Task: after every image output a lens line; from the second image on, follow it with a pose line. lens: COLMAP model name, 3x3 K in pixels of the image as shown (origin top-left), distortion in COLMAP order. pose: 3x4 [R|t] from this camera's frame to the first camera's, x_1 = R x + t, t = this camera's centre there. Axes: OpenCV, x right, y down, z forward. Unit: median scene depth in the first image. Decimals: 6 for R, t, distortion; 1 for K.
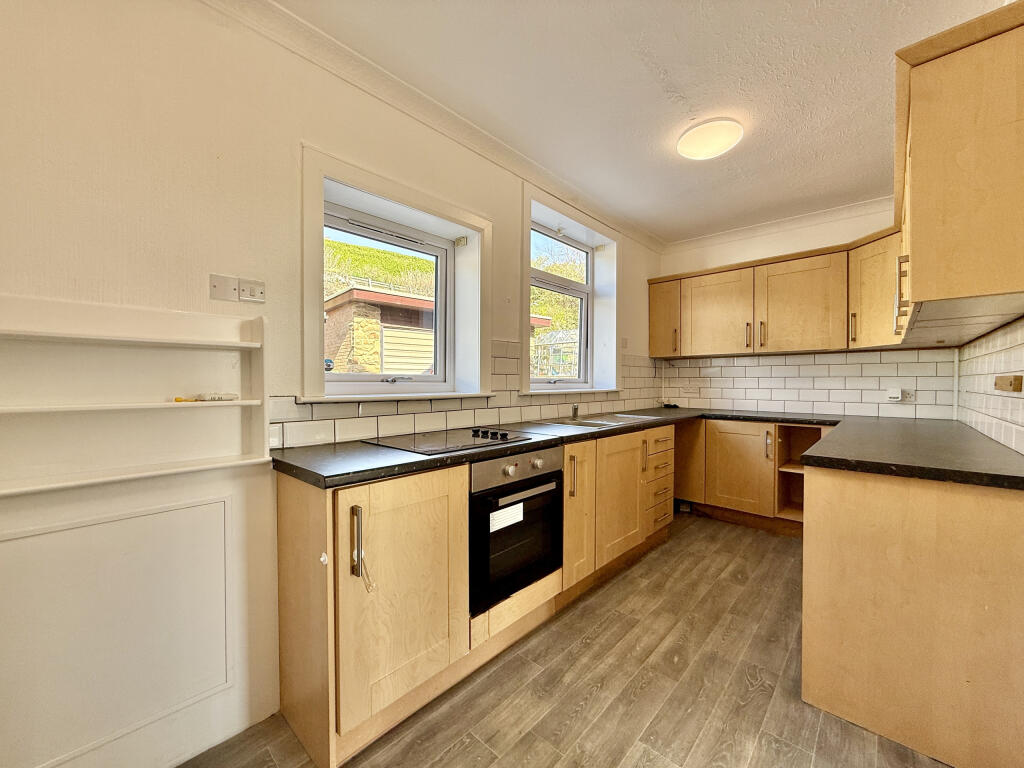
lens RADIAL K [[414.3, 0, 512.0], [0, 414.3, 384.0], [0, 0, 1]] dist [0.015002, -0.000003]
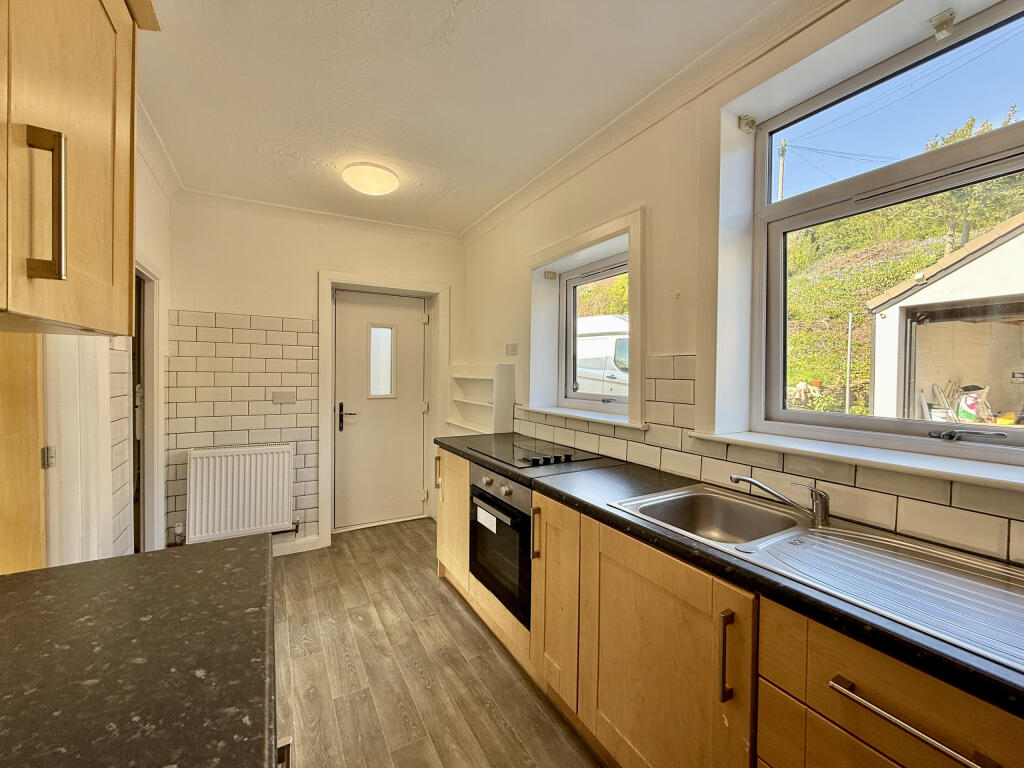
lens RADIAL K [[421.3, 0, 512.0], [0, 421.3, 384.0], [0, 0, 1]] dist [-0.001188, -0.000159]
pose [[-0.308570, 0.016673, -0.951055, 1.117476], [-0.026333, 0.999313, 0.026062, -0.101023], [0.950837, 0.033086, -0.307919, 1.445706]]
